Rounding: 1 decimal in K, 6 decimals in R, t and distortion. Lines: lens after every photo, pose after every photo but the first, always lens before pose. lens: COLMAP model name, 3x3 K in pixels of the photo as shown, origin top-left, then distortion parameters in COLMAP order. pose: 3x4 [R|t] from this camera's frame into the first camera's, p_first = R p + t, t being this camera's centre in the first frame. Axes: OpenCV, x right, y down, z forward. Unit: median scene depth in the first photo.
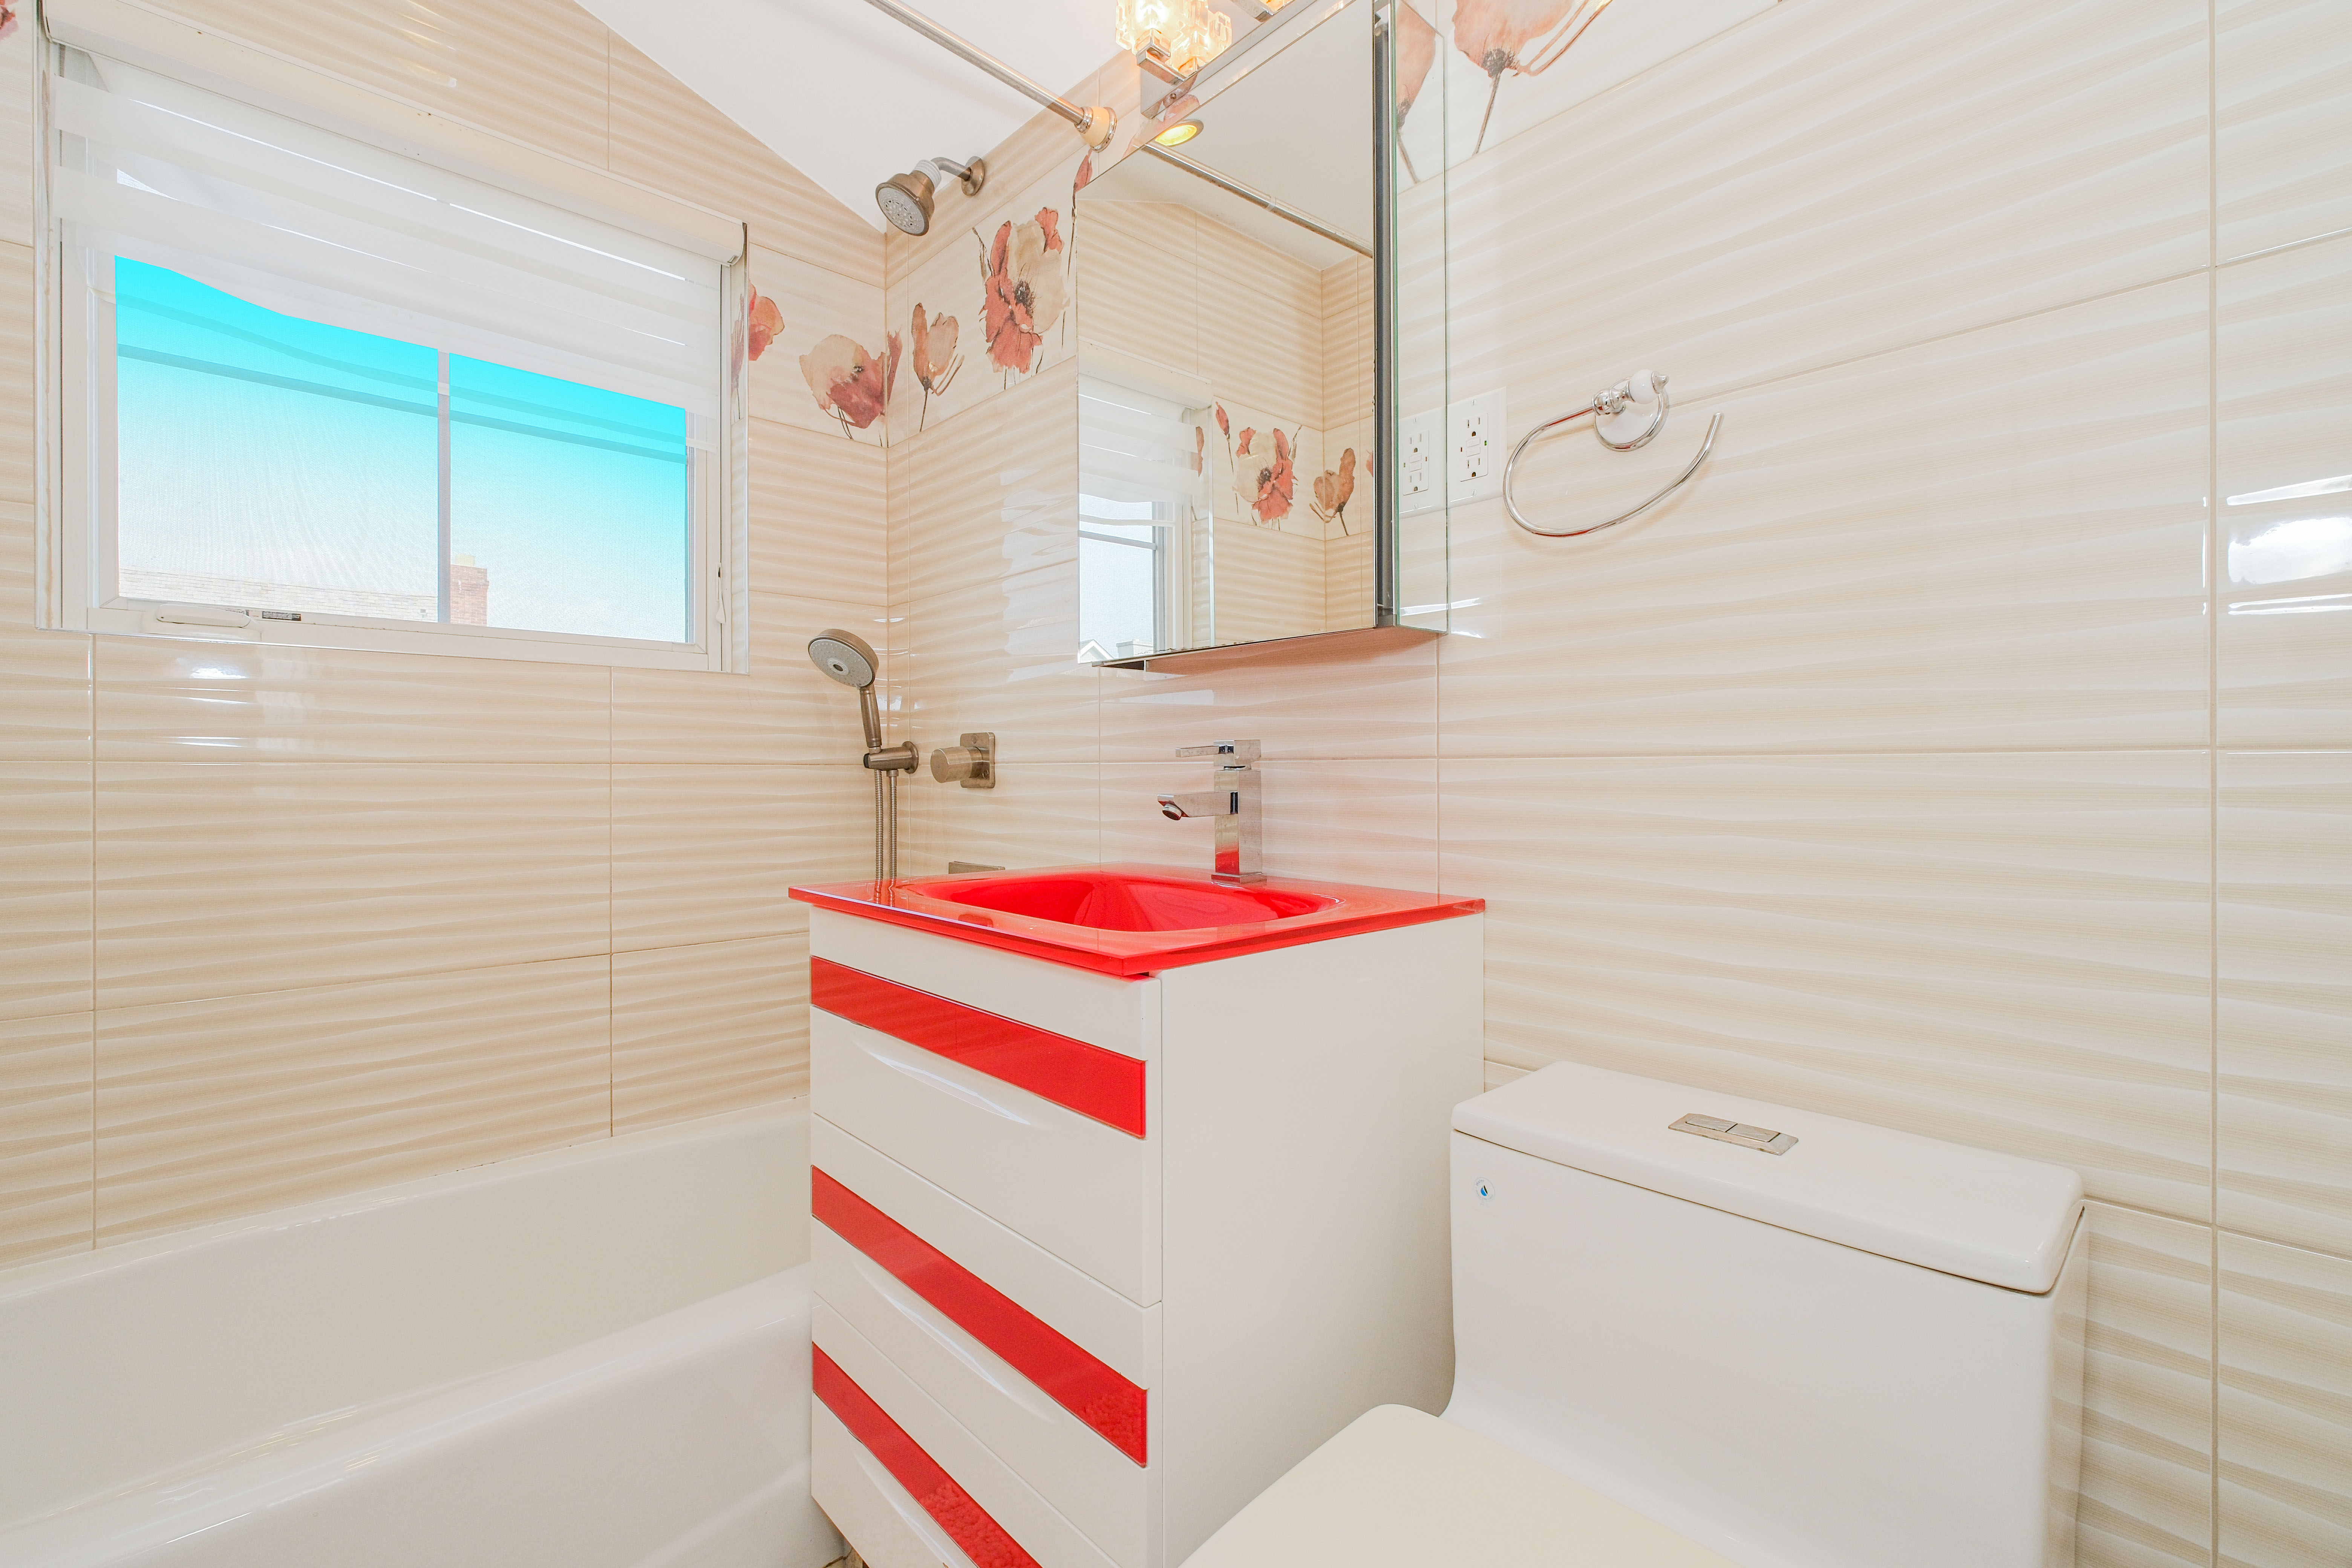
lens RADIAL K [[1005.6, 0, 1172.7], [0, 1005.6, 767.6], [0, 0, 1]] dist [0.002233, 0.000011]
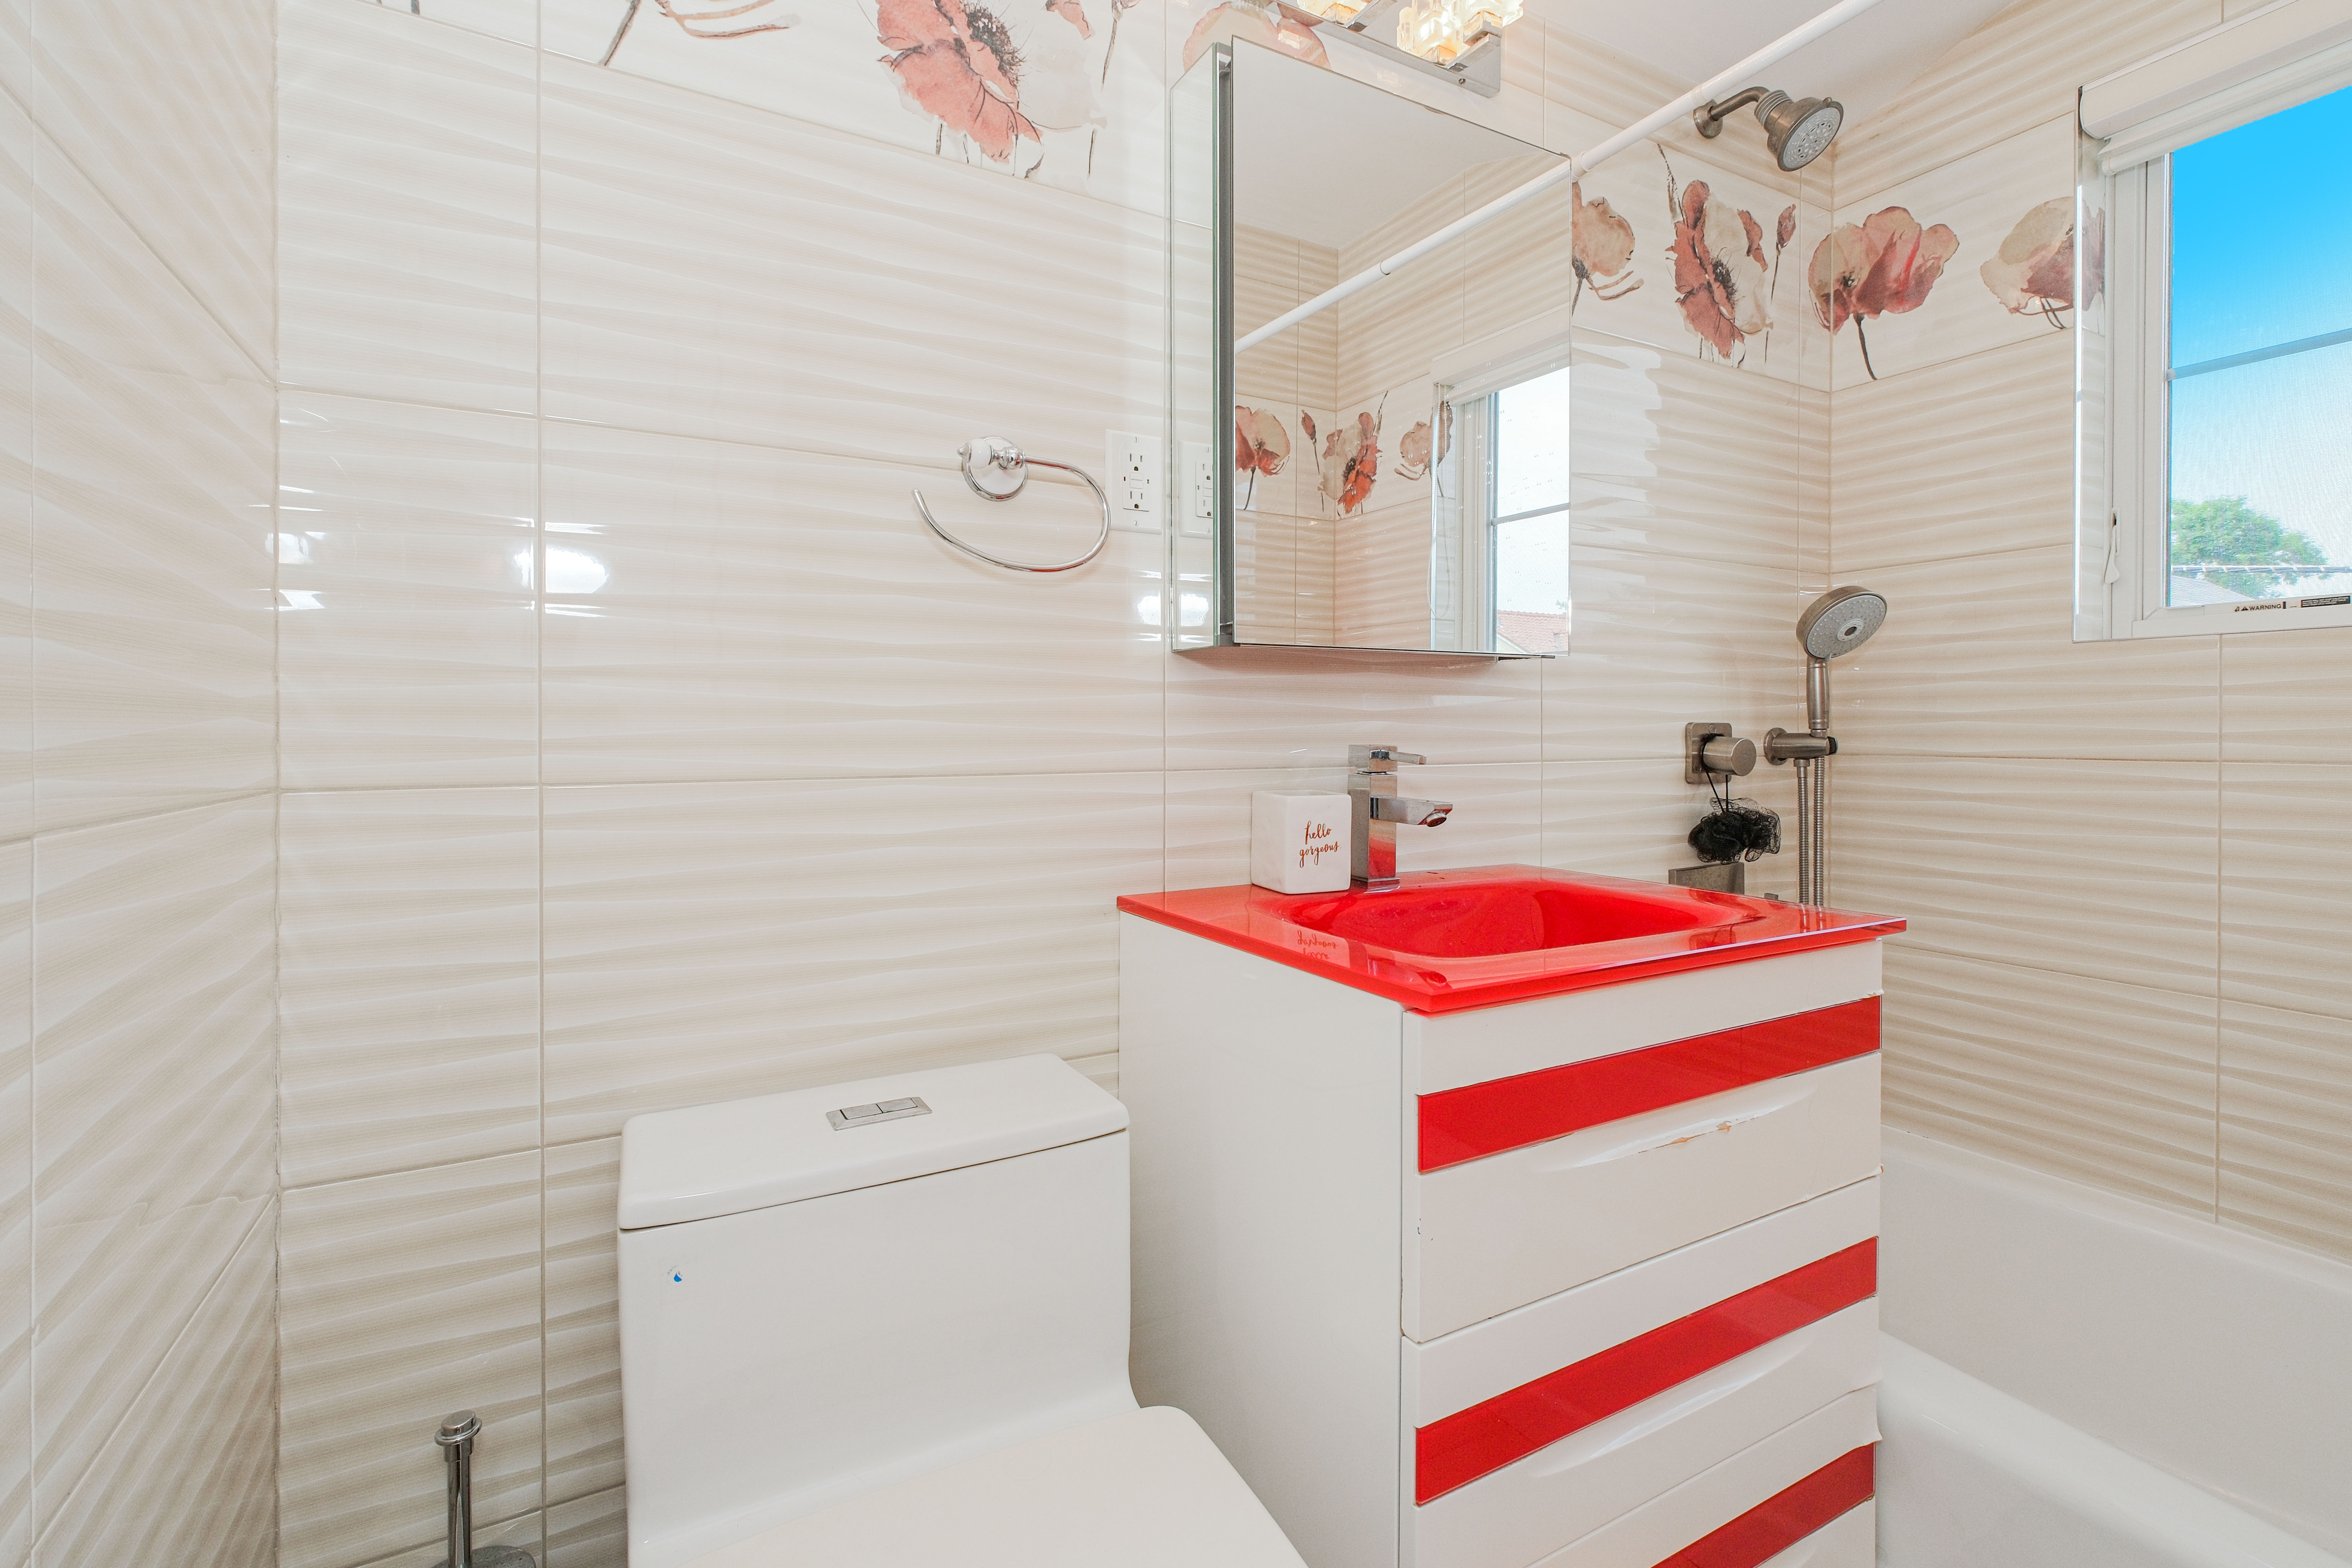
lens RADIAL K [[928.5, 0, 1173.2], [0, 928.5, 790.5], [0, 0, 1]] dist [0.010433, 0.000098]
pose [[0.295227, -0.011863, 0.955354, -1.072256], [0.024478, 0.999689, 0.004849, 0.011549], [-0.955114, 0.021953, 0.295425, 1.136506]]
